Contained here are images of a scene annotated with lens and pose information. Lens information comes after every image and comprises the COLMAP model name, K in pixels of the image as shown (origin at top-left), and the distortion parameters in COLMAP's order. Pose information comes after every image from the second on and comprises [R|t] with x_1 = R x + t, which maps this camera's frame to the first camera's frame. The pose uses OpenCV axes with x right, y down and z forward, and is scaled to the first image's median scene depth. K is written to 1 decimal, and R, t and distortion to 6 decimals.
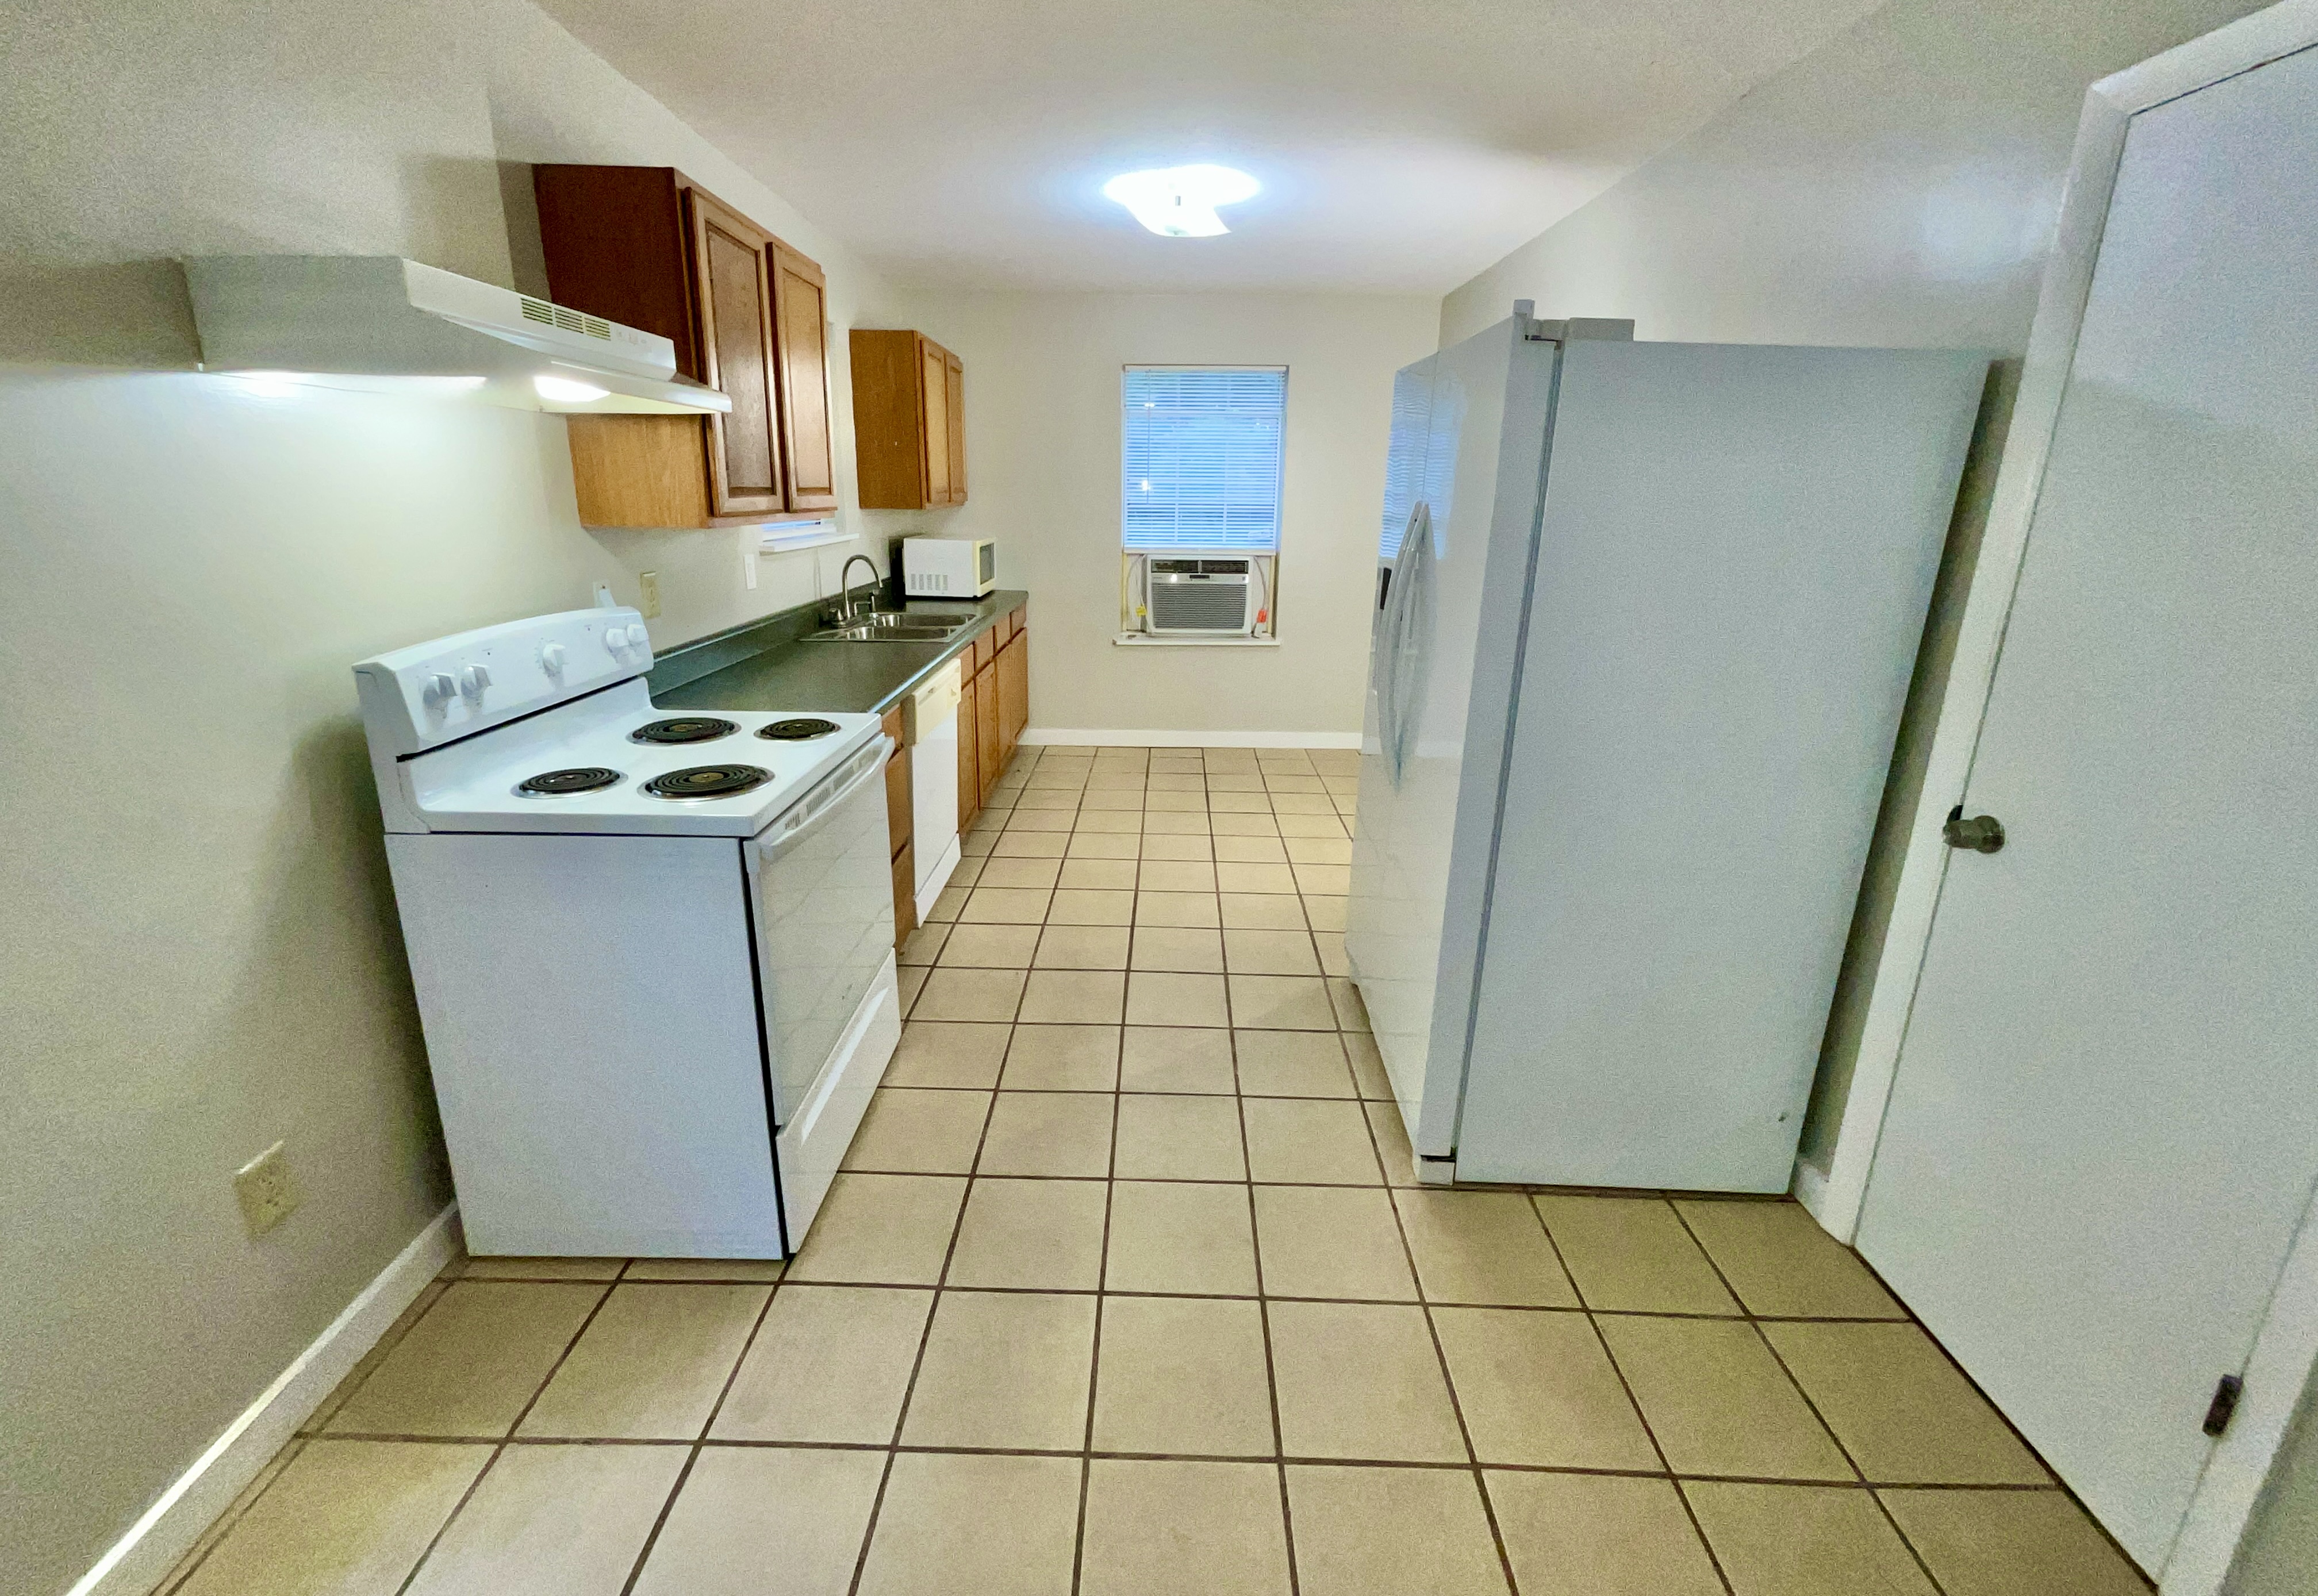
lens RADIAL K [[963.3, 0, 1148.4], [0, 963.3, 732.5], [0, 0, 1]] dist [0.001069, 0.000240]
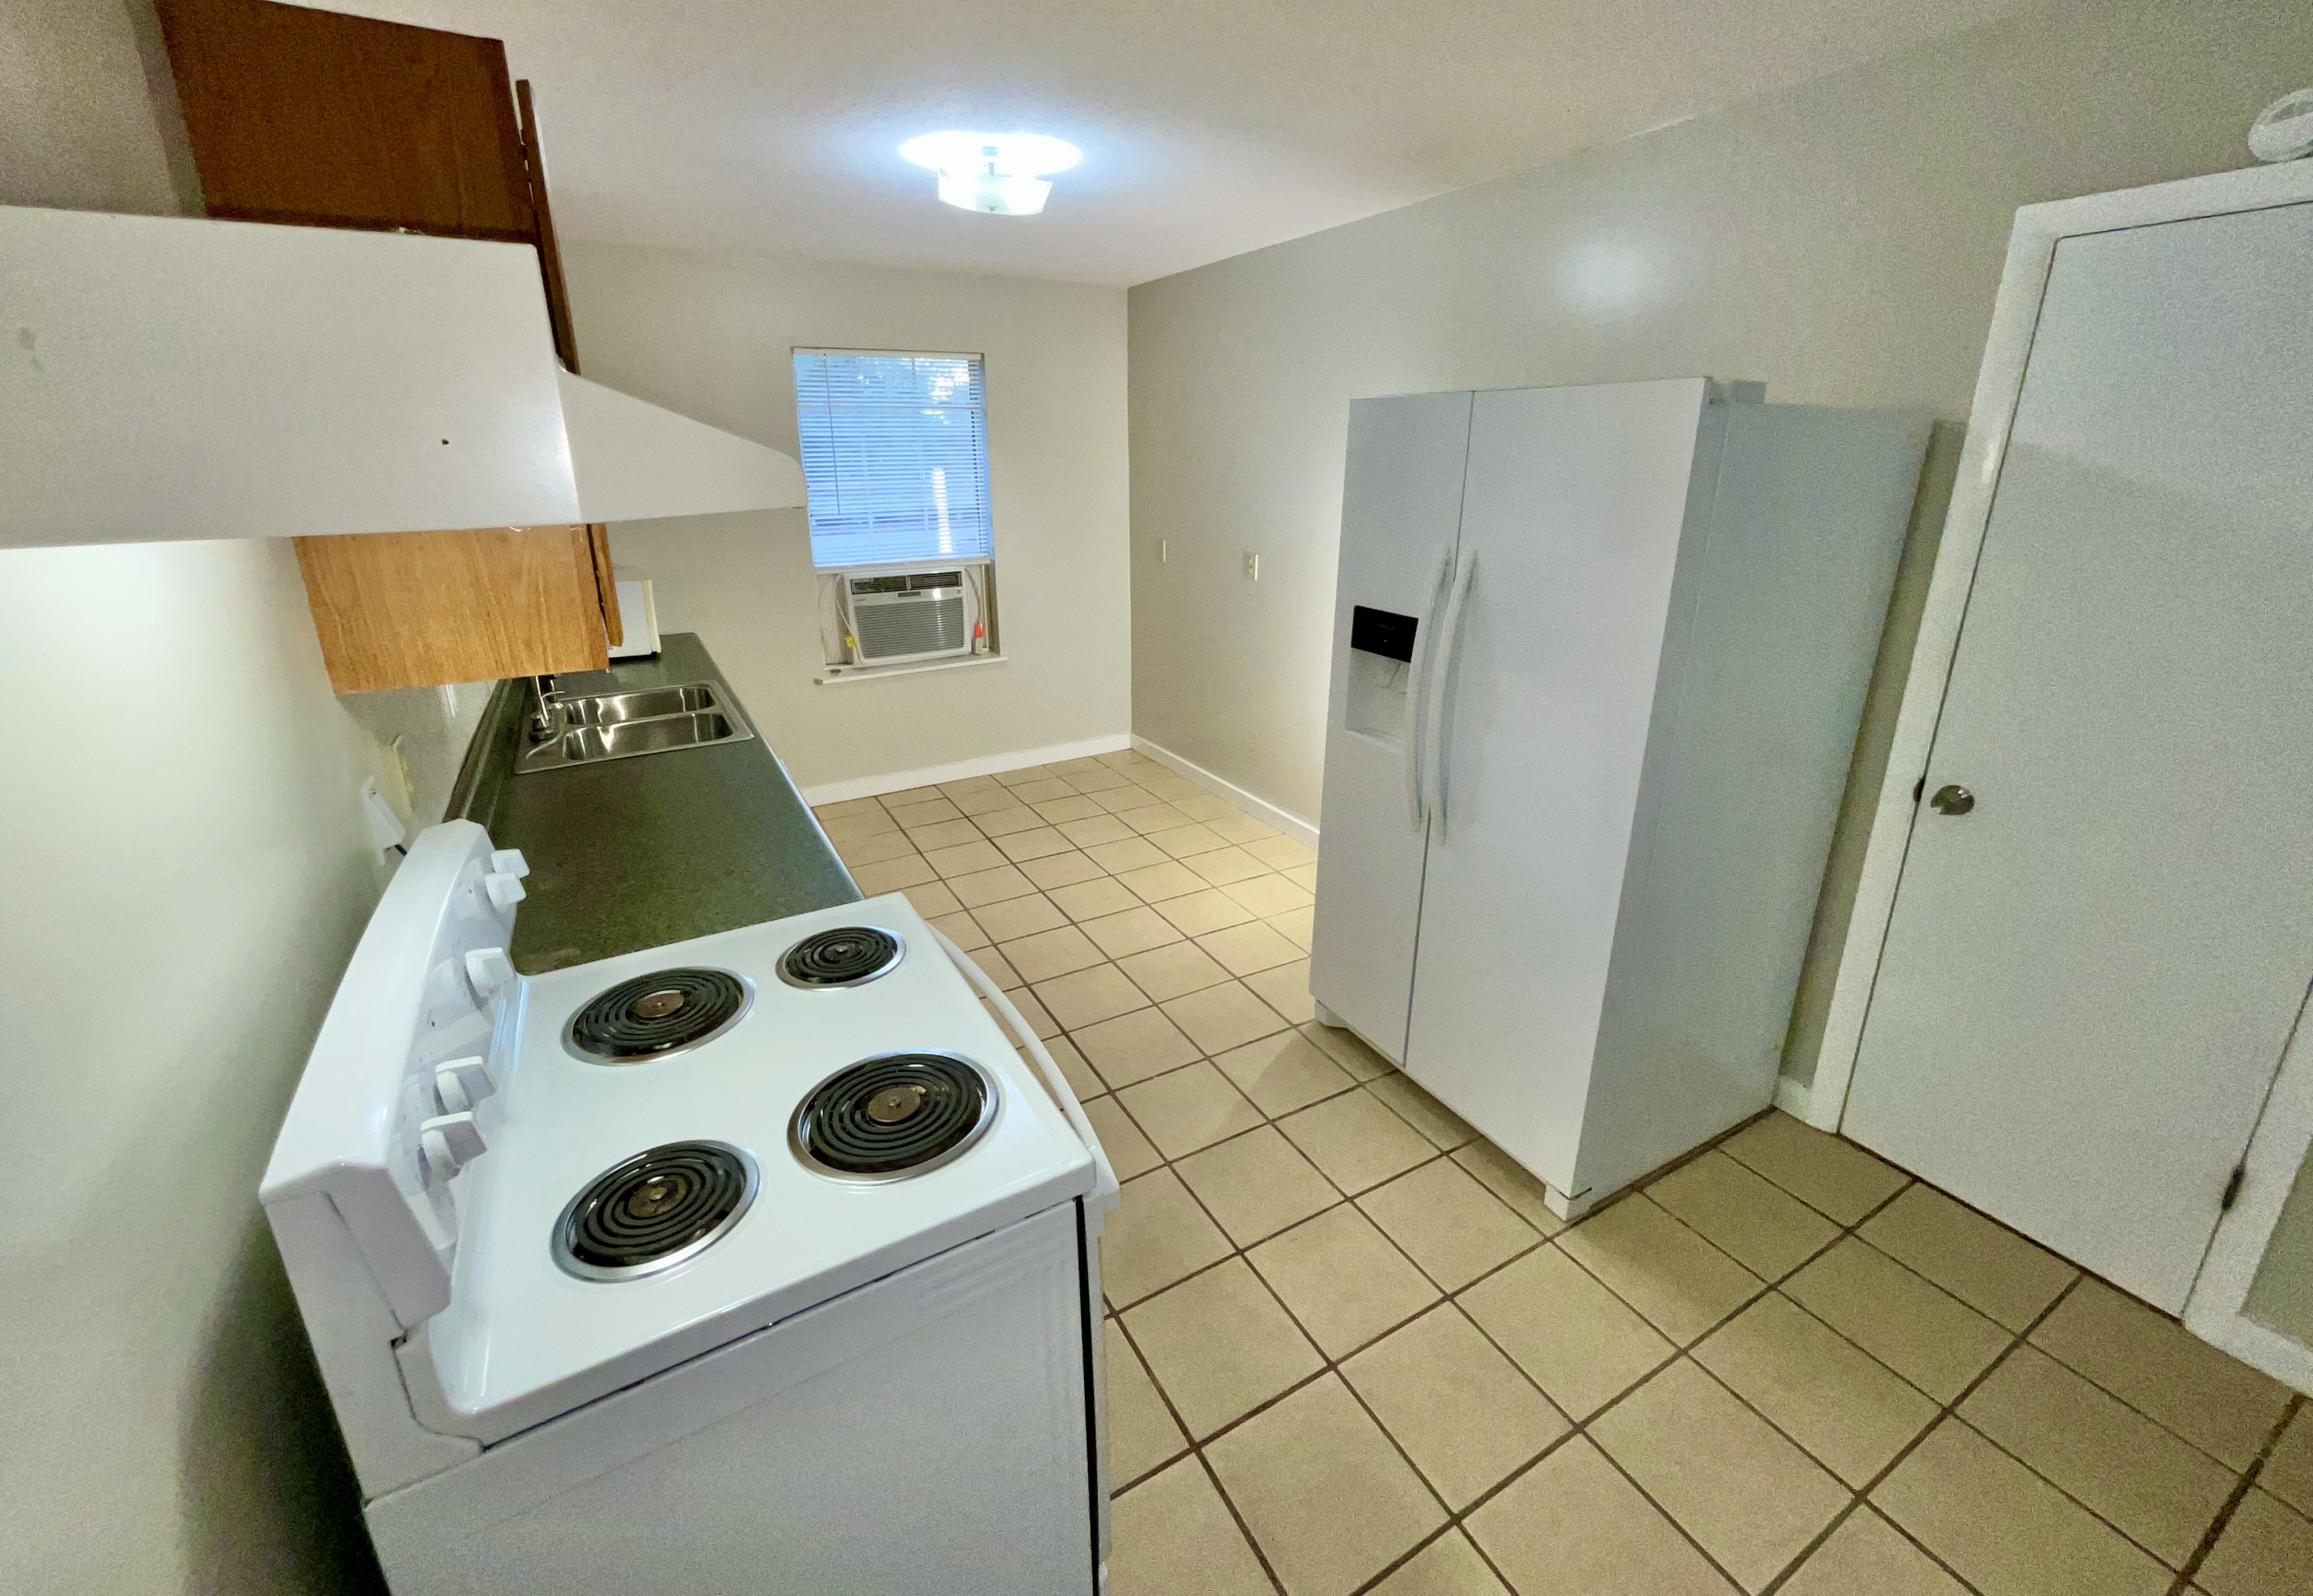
lens RADIAL K [[946.9, 0, 1162.4], [0, 946.9, 739.0], [0, 0, 1]] dist [-0.007633, -0.000132]
pose [[0.862010, -0.167081, 0.478564, -0.328814], [0.145297, 0.985942, 0.082506, -0.123508], [-0.485621, -0.001587, 0.874168, 0.232802]]
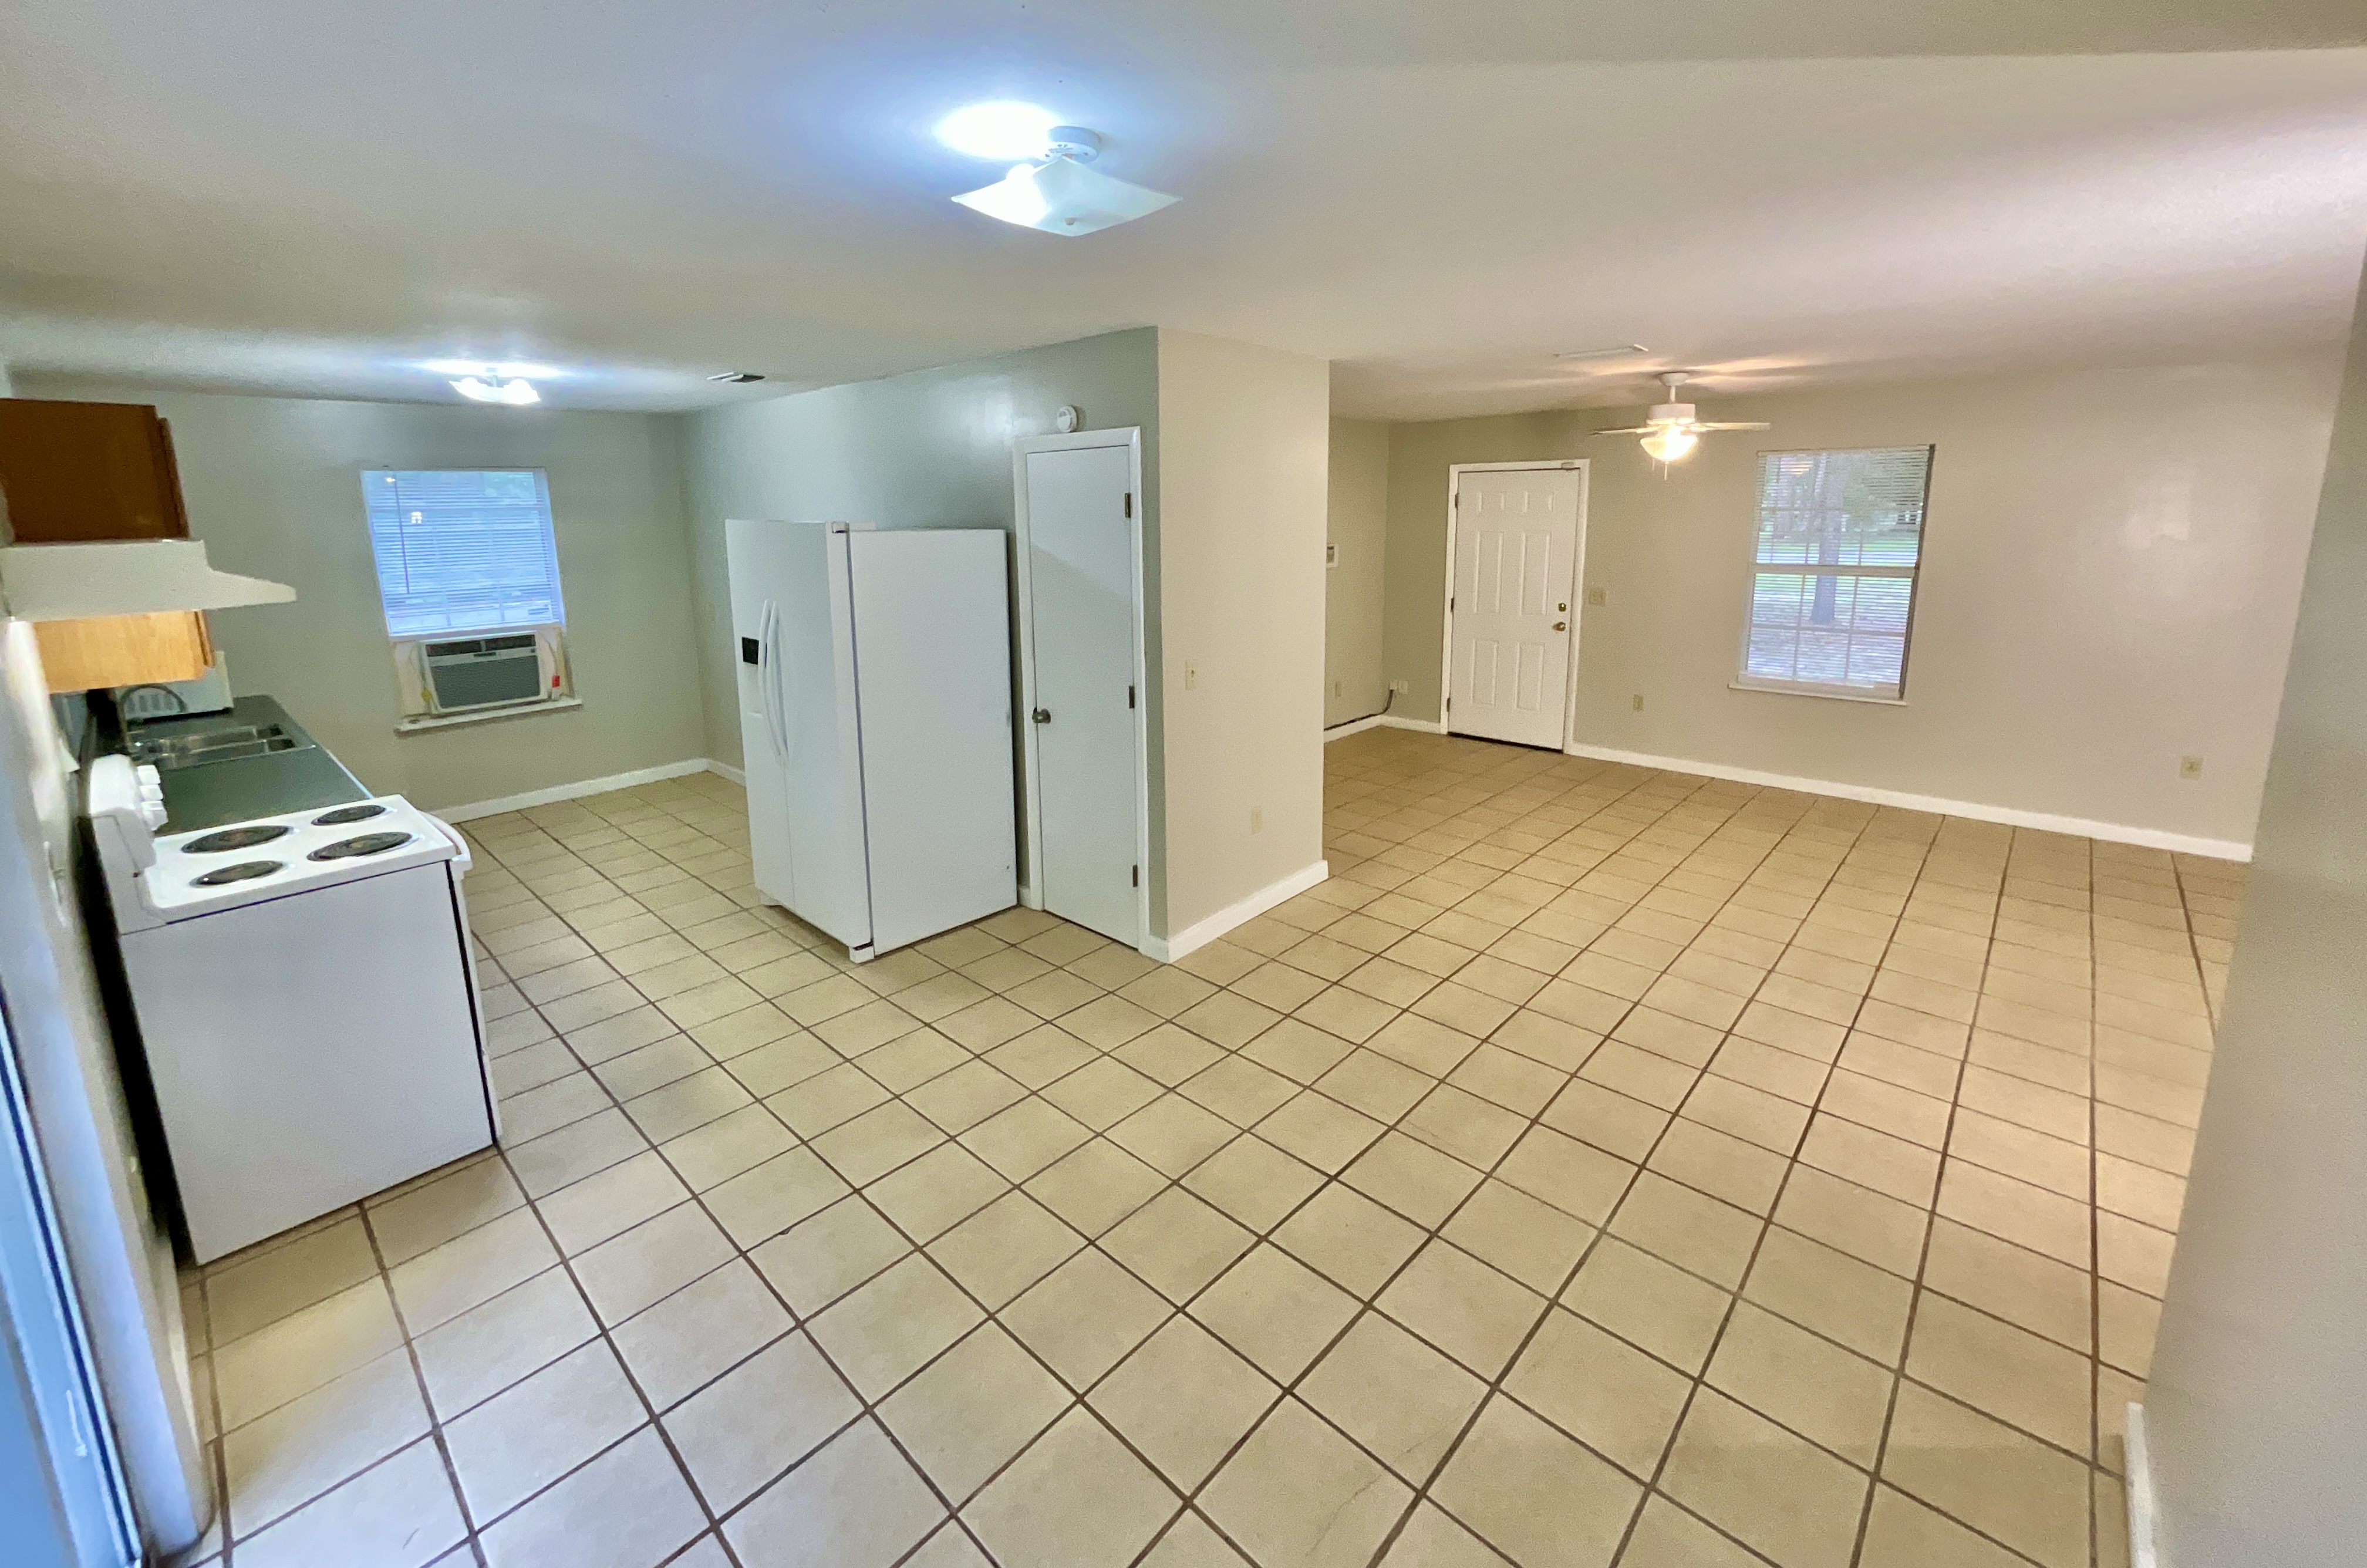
lens RADIAL K [[957.0, 0, 1185.8], [0, 957.0, 683.8], [0, 0, 1]] dist [0.001138, 0.000167]
pose [[0.666644, -0.161343, 0.727705, -0.378185], [0.211936, 0.977025, 0.022468, 0.024704], [-0.714611, 0.139249, 0.685523, -0.539454]]
